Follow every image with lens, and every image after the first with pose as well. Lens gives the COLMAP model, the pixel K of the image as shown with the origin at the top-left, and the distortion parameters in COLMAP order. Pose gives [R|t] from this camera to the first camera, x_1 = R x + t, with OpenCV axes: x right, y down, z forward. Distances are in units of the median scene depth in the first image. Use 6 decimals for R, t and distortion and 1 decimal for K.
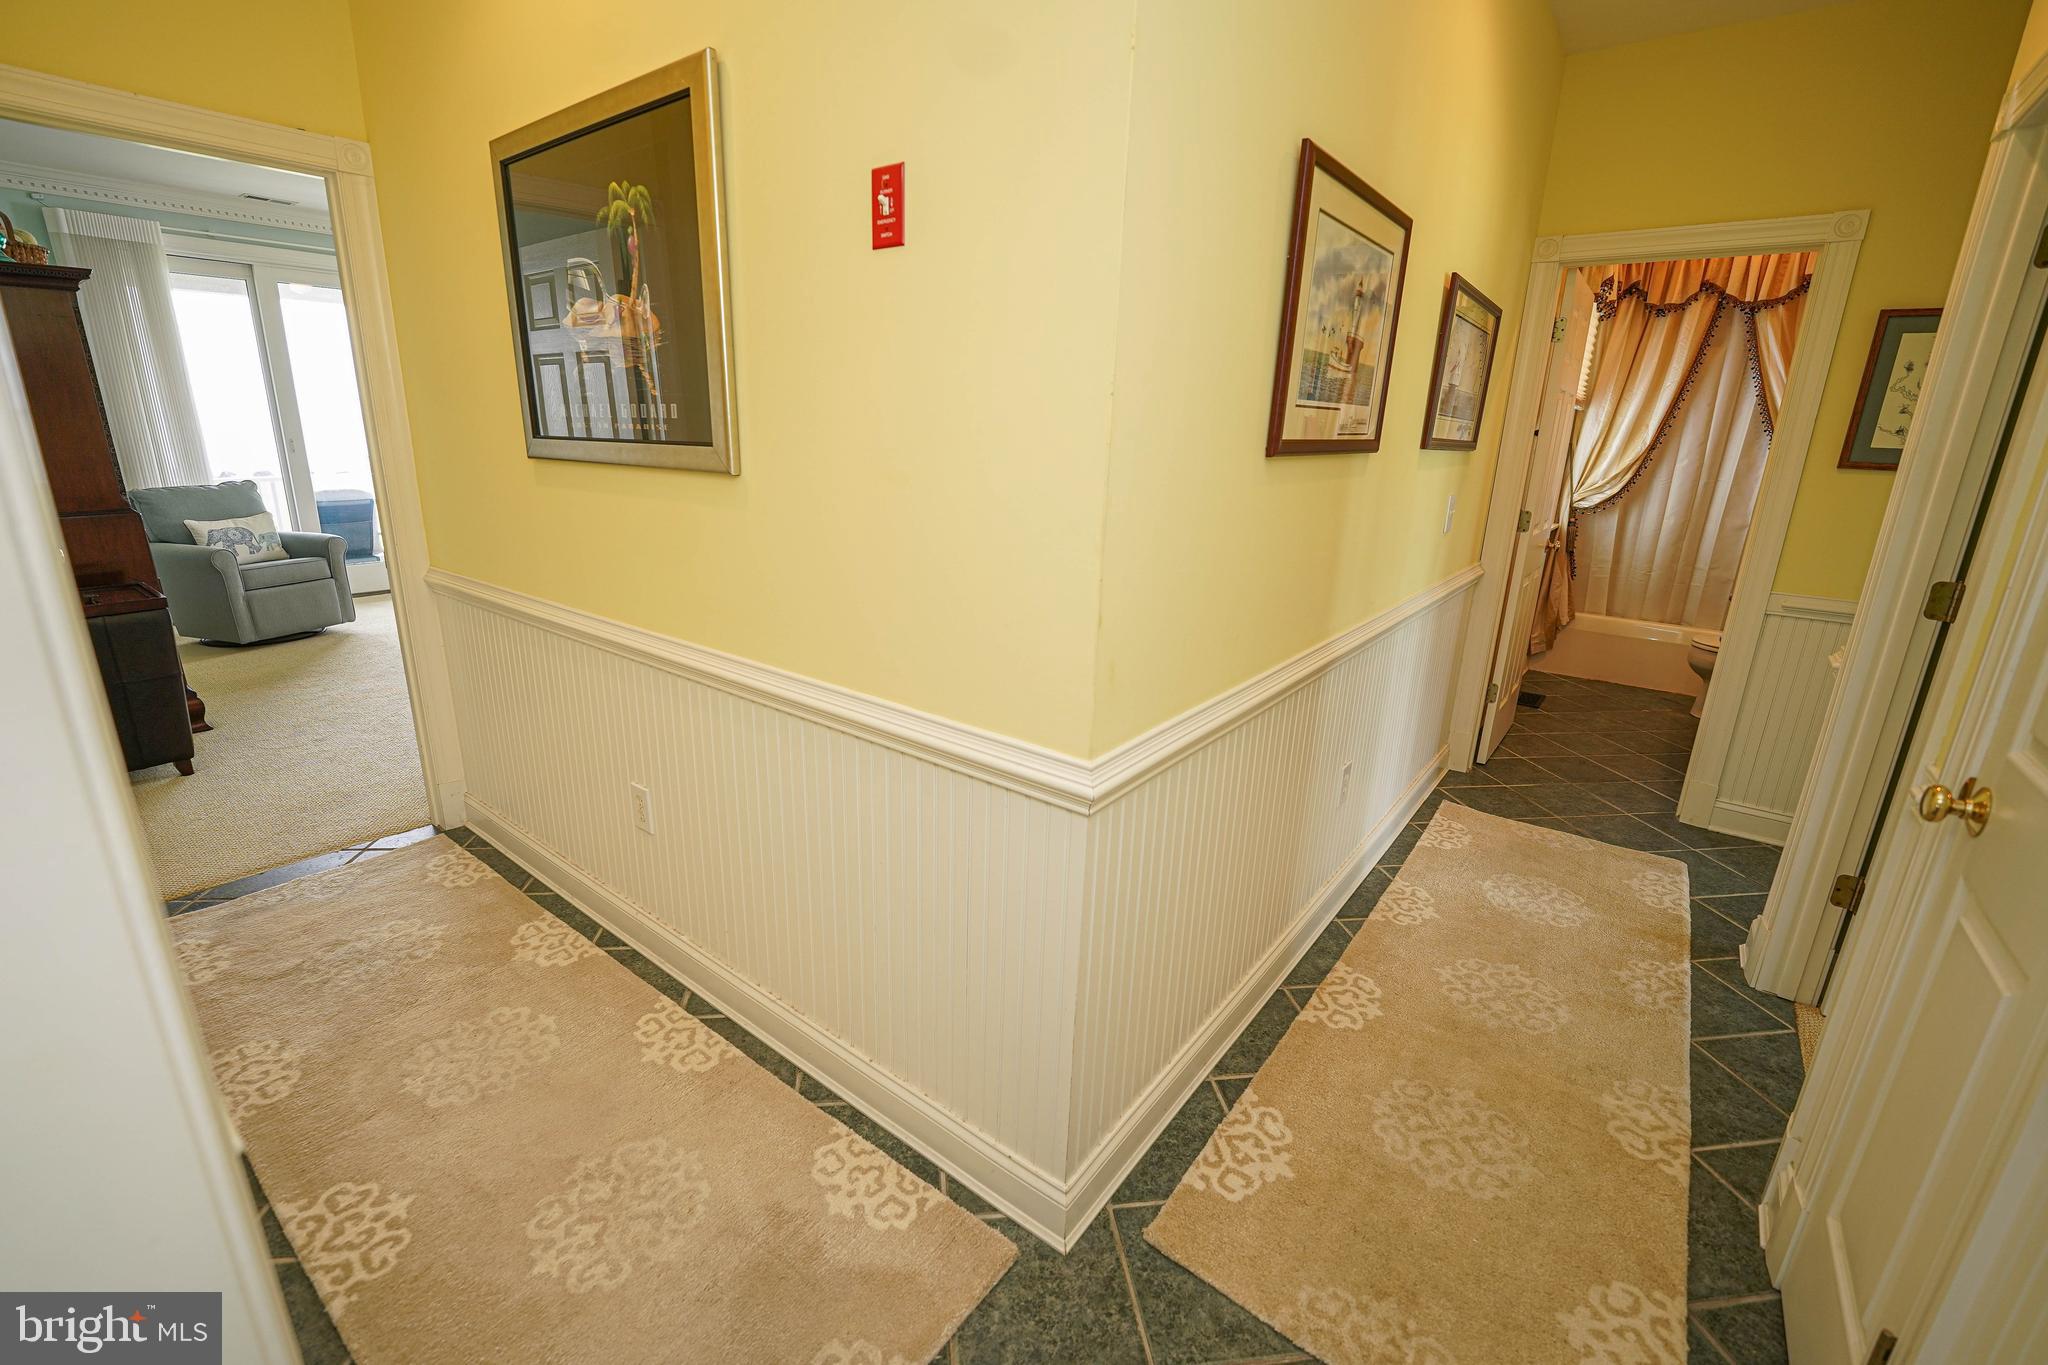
lens RADIAL K [[850.0, 0, 1011.5], [0, 850.0, 675.2], [0, 0, 1]] dist [-0.026080, -0.000468]
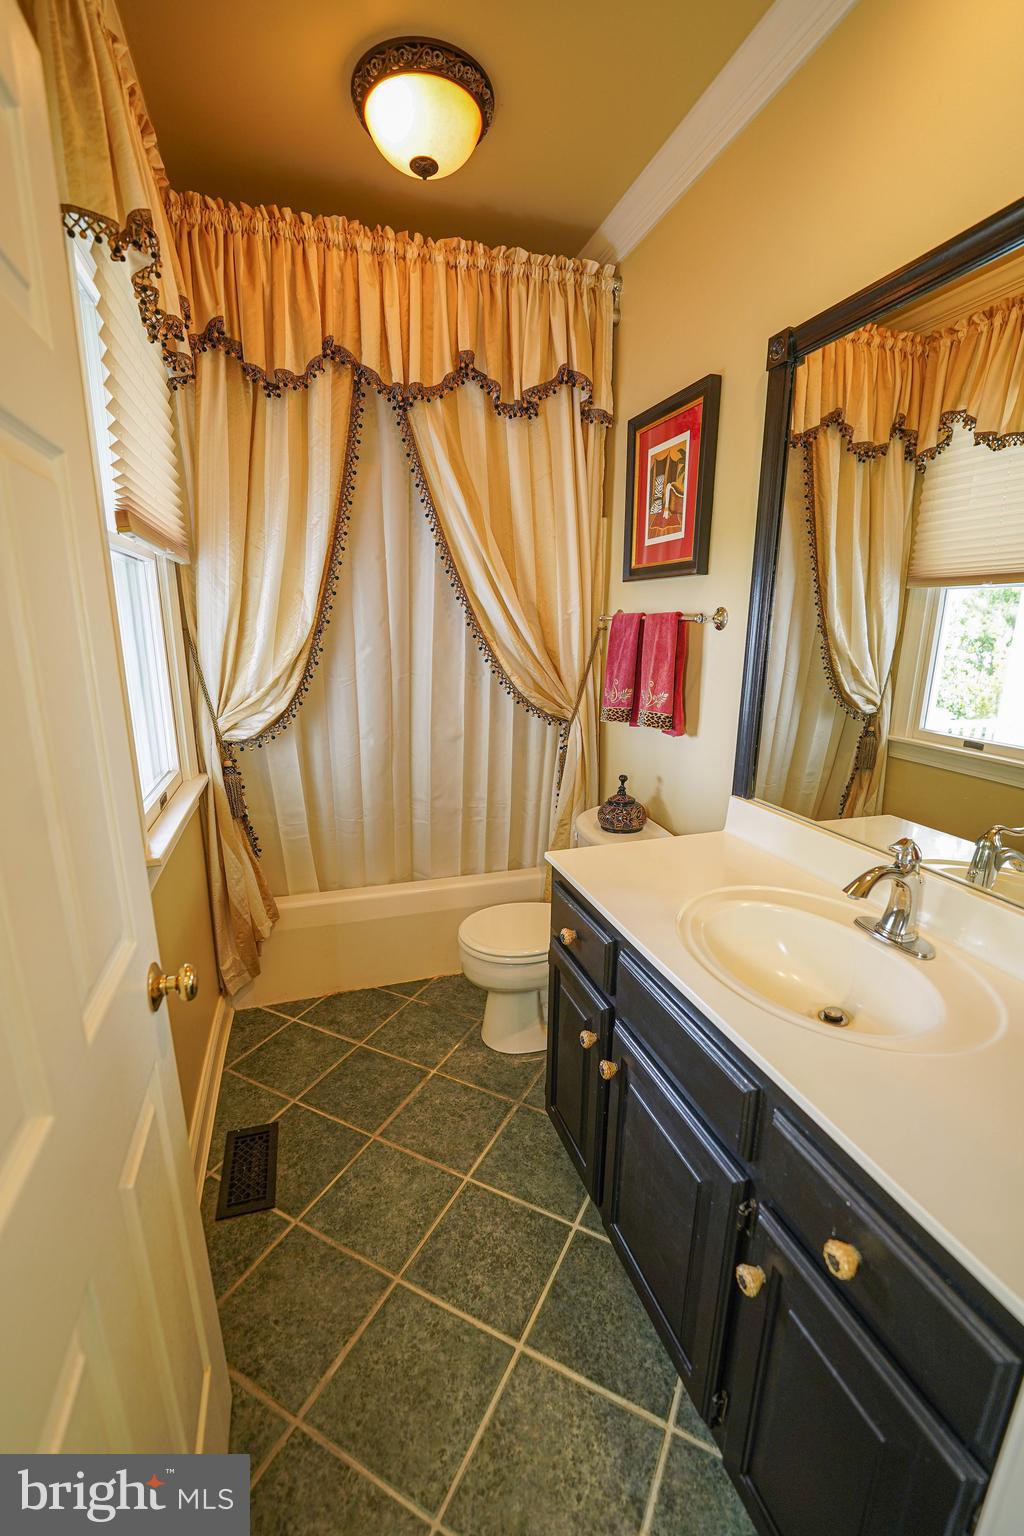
lens RADIAL K [[637.5, 0, 505.4], [0, 637.5, 775.8], [0, 0, 1]] dist [-0.026080, -0.000468]
pose [[0.567542, -0.216961, 0.794244, 0.473510], [0.245748, 0.965323, 0.088090, -0.183435], [-0.785814, 0.145189, 0.601179, 0.654462]]
